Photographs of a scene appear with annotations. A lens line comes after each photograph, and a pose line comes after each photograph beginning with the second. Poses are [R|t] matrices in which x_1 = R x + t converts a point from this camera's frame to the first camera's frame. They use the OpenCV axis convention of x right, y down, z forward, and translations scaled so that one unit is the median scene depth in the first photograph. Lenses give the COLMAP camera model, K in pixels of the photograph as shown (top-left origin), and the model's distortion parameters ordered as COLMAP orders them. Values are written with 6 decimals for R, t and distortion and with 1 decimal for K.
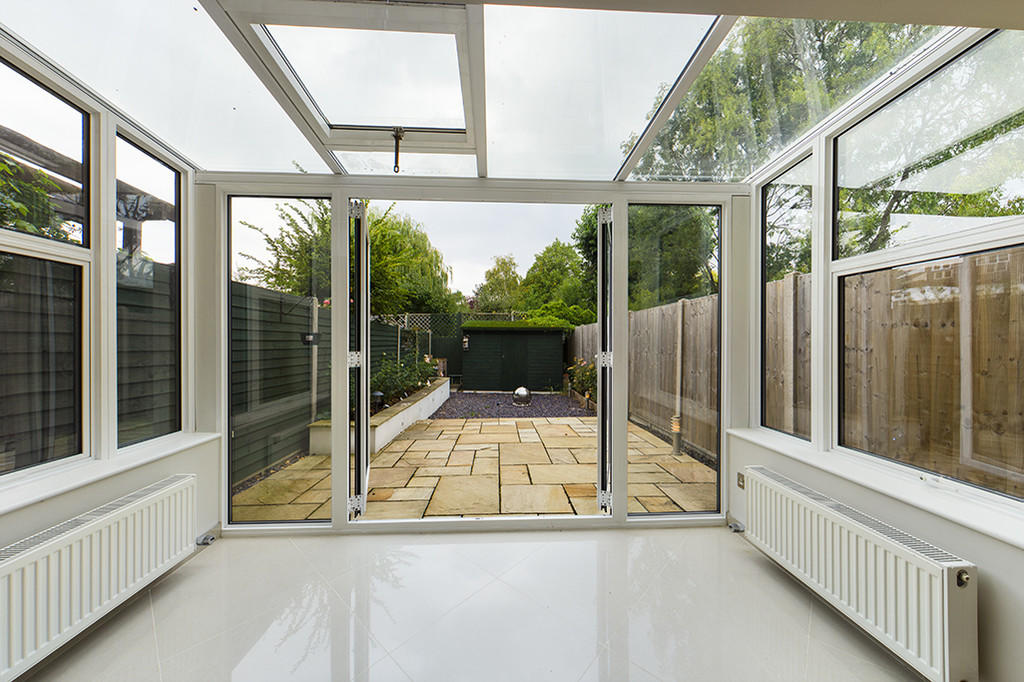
lens RADIAL K [[354.3, 0, 512.0], [0, 354.3, 341.0], [0, 0, 1]] dist [0.000190, -0.000061]
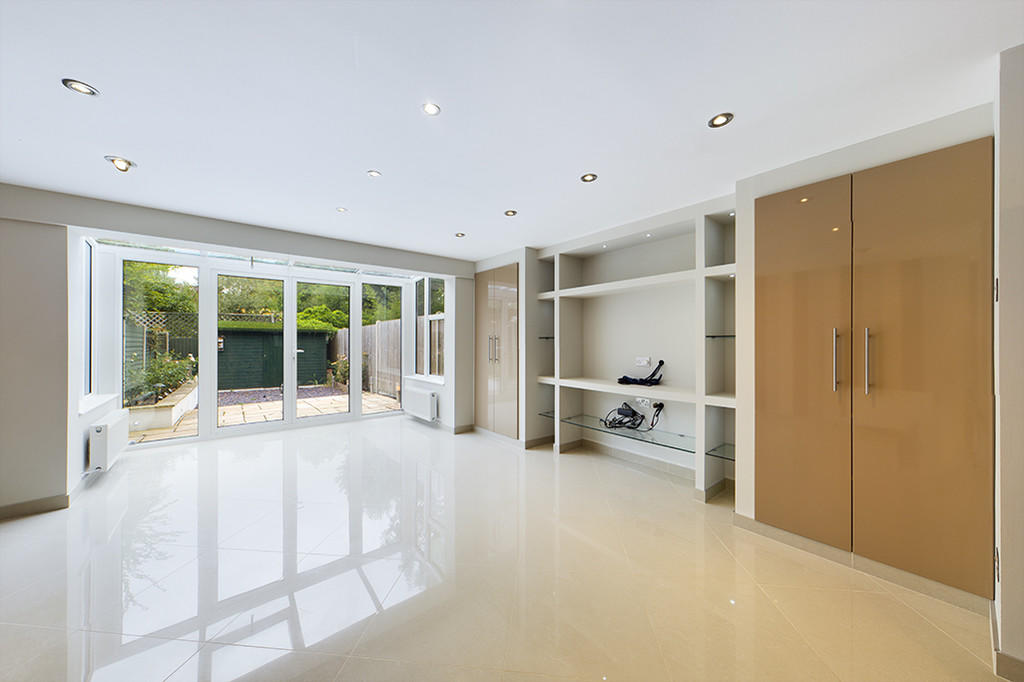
lens RADIAL K [[354.3, 0, 512.0], [0, 354.3, 341.0], [0, 0, 1]] dist [0.000190, -0.000061]
pose [[0.806421, -0.002589, 0.591336, -0.051338], [0.003335, 0.999994, -0.000170, 0.000694], [-0.591332, 0.002109, 0.806425, -0.291374]]
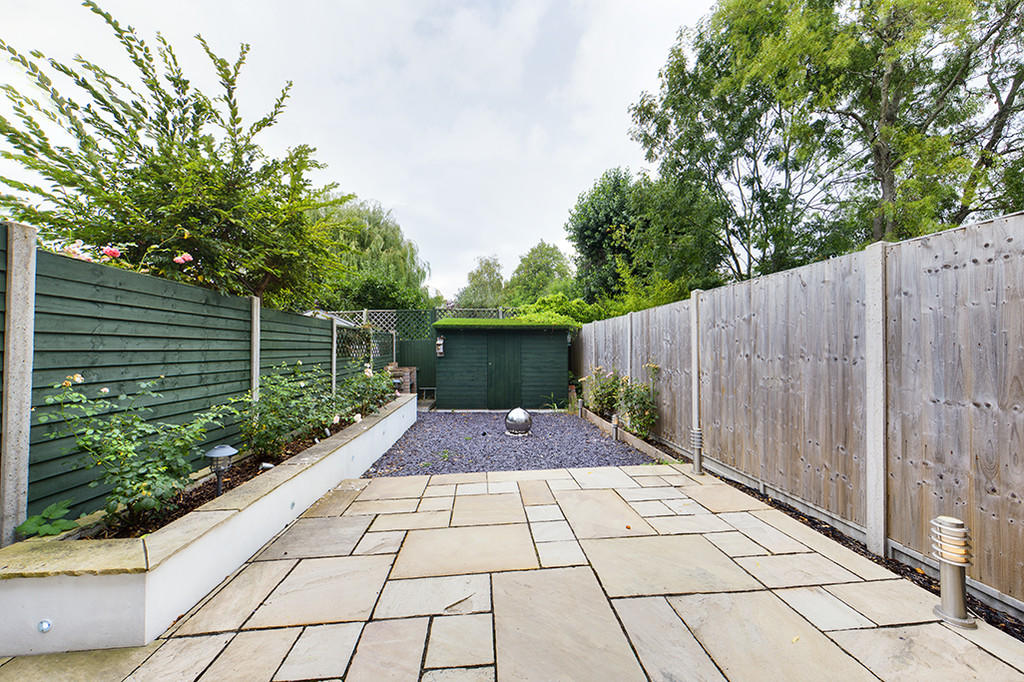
lens RADIAL K [[354.3, 0, 512.0], [0, 354.3, 341.0], [0, 0, 1]] dist [0.000190, -0.000061]
pose [[0.998891, -0.005755, 0.046724, -0.011619], [0.006515, 0.999849, -0.016130, 0.006699], [-0.046624, 0.016417, 0.998778, 0.219974]]
